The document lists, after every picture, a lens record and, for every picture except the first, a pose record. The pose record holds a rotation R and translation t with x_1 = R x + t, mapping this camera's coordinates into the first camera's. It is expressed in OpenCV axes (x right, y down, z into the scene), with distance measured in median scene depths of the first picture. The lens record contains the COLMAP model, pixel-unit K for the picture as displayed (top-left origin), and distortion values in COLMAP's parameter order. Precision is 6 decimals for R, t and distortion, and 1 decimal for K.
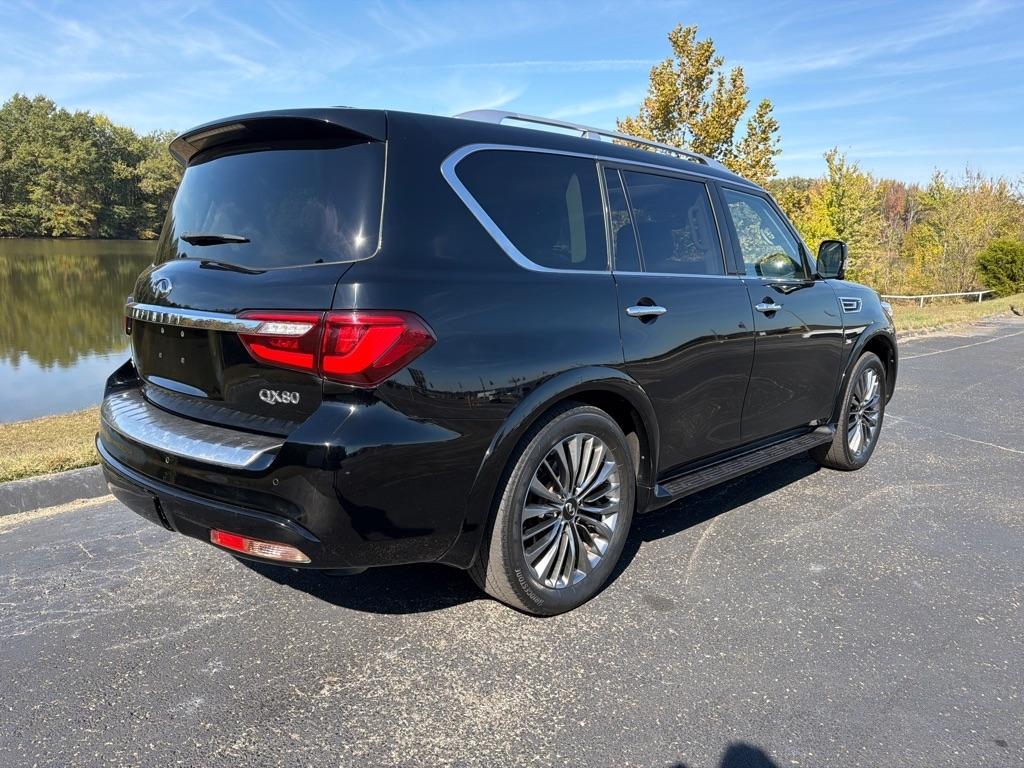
lens RADIAL K [[727.7, 0, 510.7], [0, 727.7, 387.0], [0, 0, 1]] dist [0.035853, -0.041269]
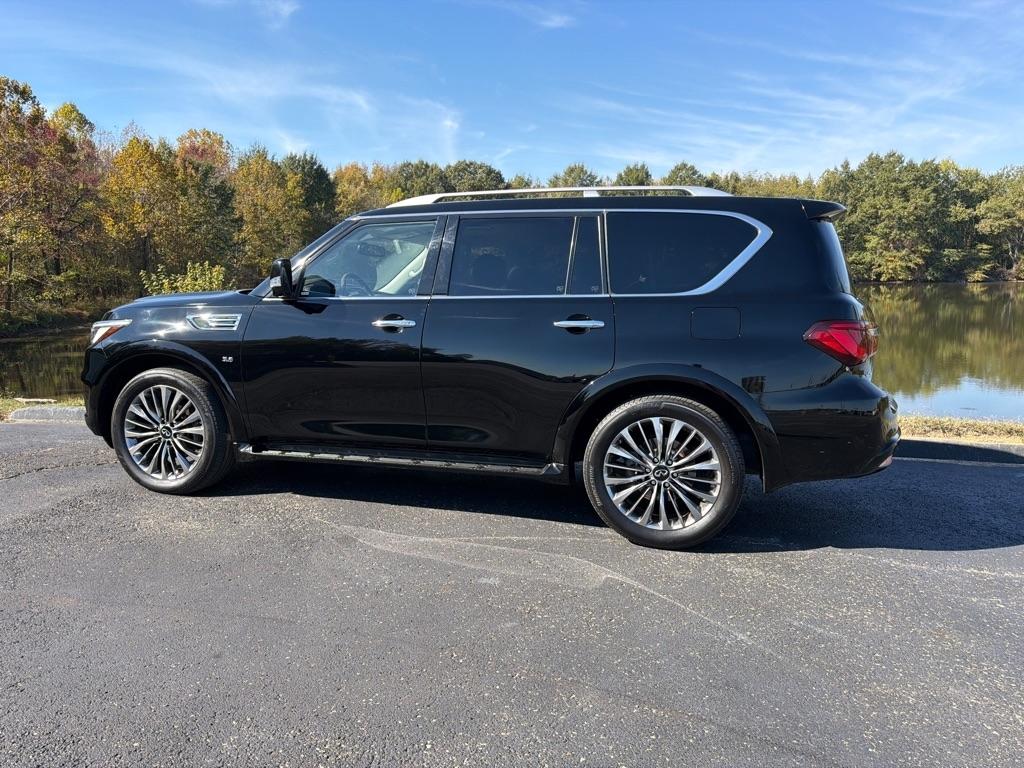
lens RADIAL K [[727.7, 0, 512.0], [0, 727.7, 389.8], [0, 0, 1]] dist [0.035853, -0.041269]
pose [[0.502018, 0.106363, -0.858292, 0.135146], [-0.153379, 0.987627, 0.032679, -0.005643], [0.851148, 0.115238, 0.512120, 0.050502]]
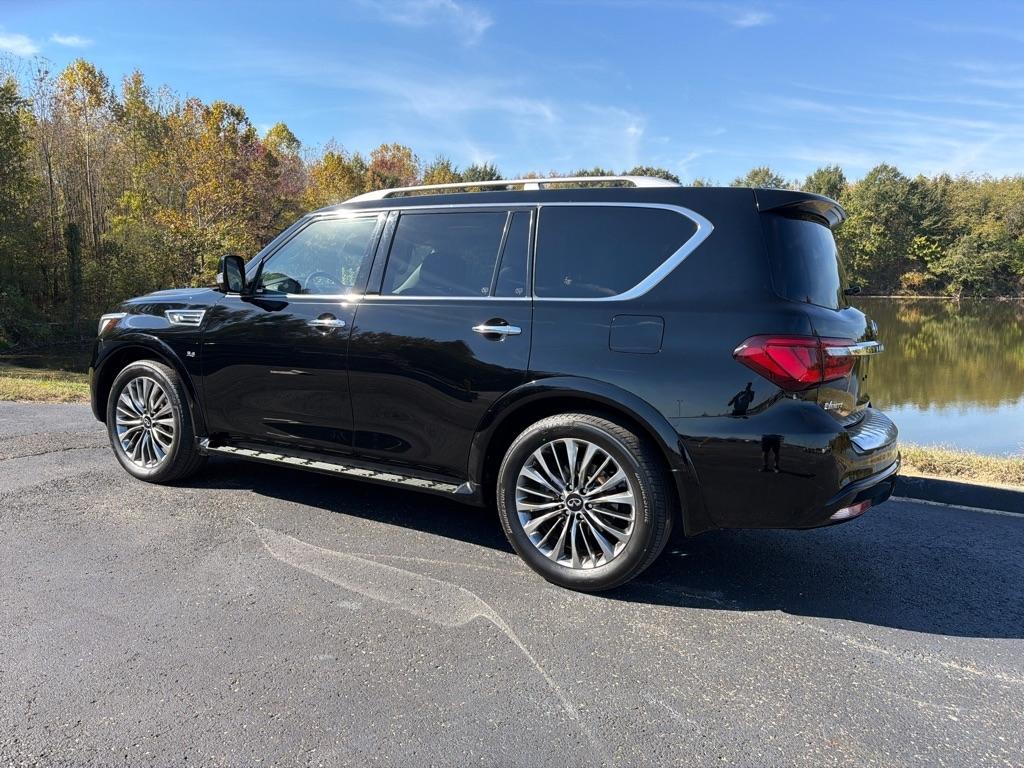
lens RADIAL K [[727.7, 0, 511.4], [0, 727.7, 389.4], [0, 0, 1]] dist [0.035853, -0.041269]
pose [[0.282017, 0.117632, -0.952171, 0.141224], [-0.193806, 0.978980, 0.063542, -0.012829], [0.939631, 0.166617, 0.298887, 0.091908]]
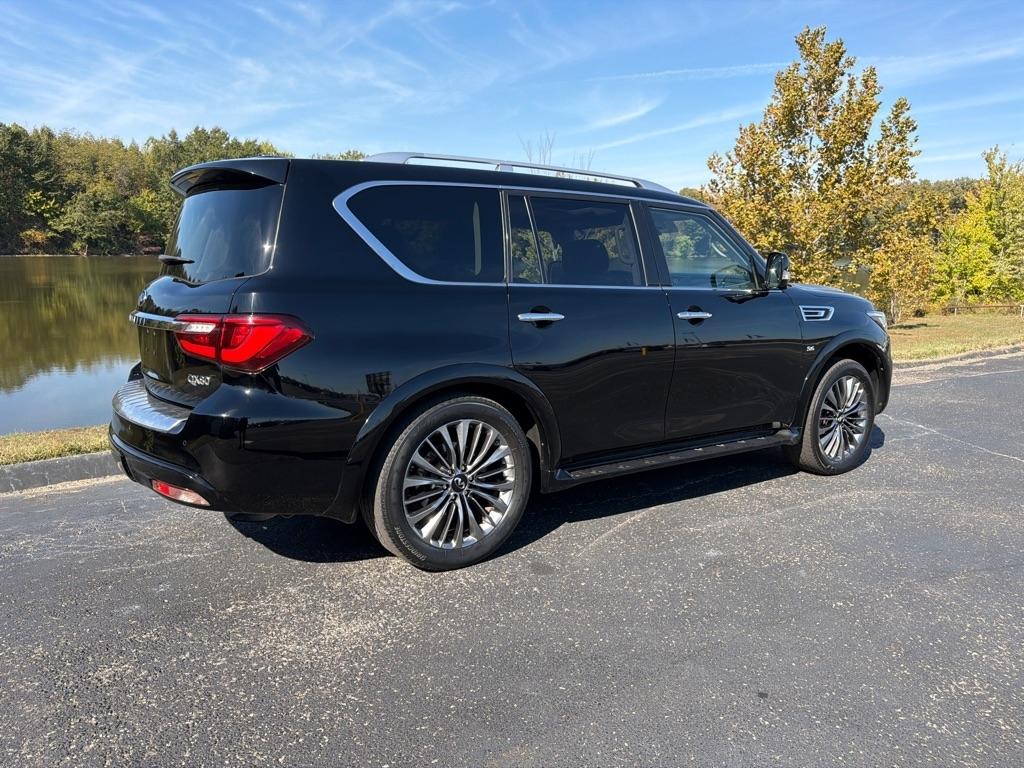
lens RADIAL K [[727.7, 0, 515.7], [0, 727.7, 388.0], [0, 0, 1]] dist [0.035853, -0.041269]
pose [[0.983678, 0.018882, -0.178942, 0.033734], [-0.021410, 0.999696, -0.012211, 0.002218], [0.178657, 0.015843, 0.983784, -0.013583]]
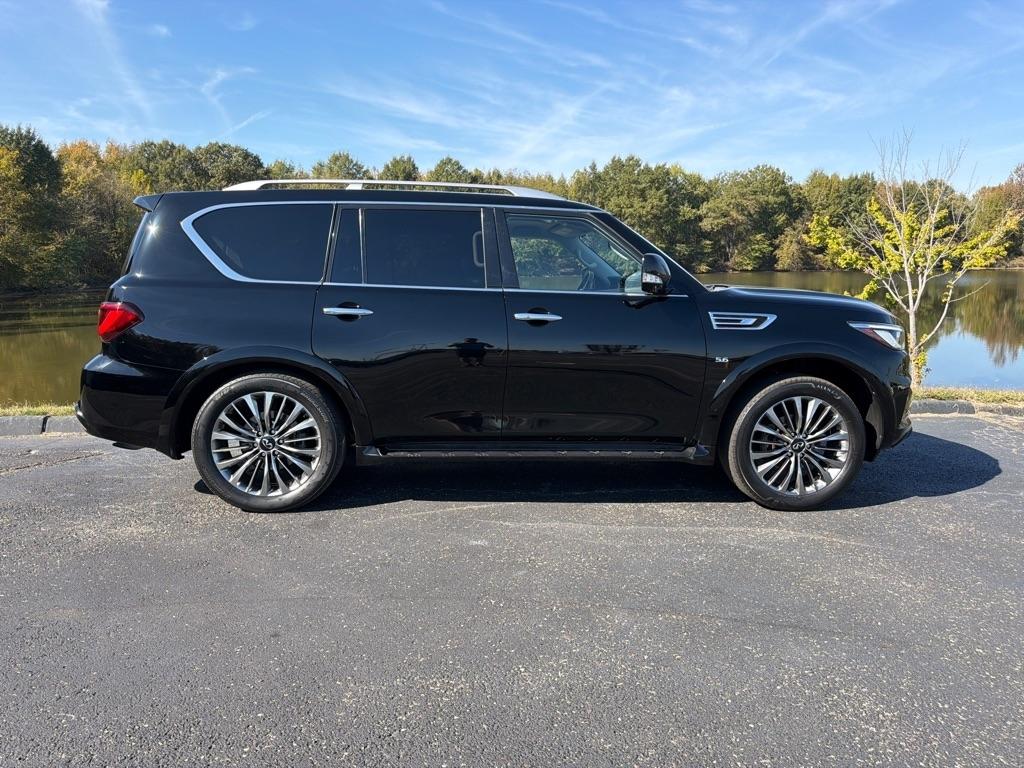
lens RADIAL K [[727.7, 0, 516.6], [0, 727.7, 385.7], [0, 0, 1]] dist [0.035853, -0.041269]
pose [[0.748096, 0.077877, -0.659005, 0.094995], [-0.106358, 0.994323, -0.003234, 0.003062], [0.655011, 0.072510, 0.752132, -0.001937]]
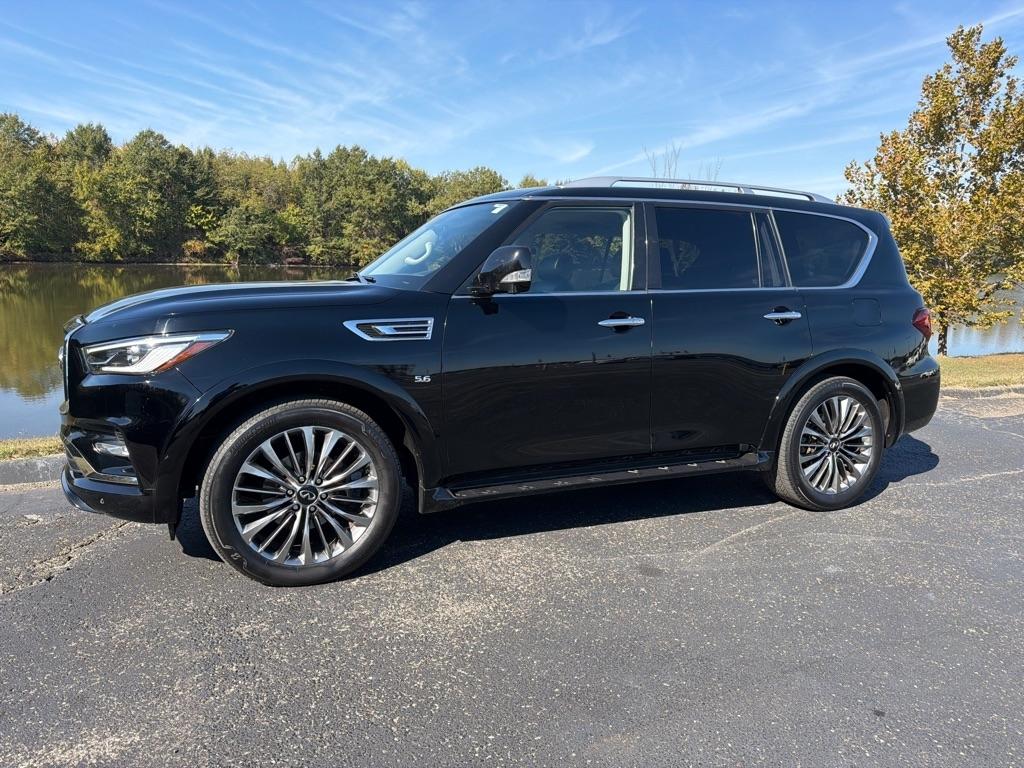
lens RADIAL K [[727.7, 0, 515.7], [0, 727.7, 382.7], [0, 0, 1]] dist [0.035853, -0.041269]
pose [[0.941609, 0.048630, -0.333178, 0.034624], [-0.061994, 0.997638, -0.029589, 0.004236], [0.330952, 0.048516, 0.942400, -0.016193]]
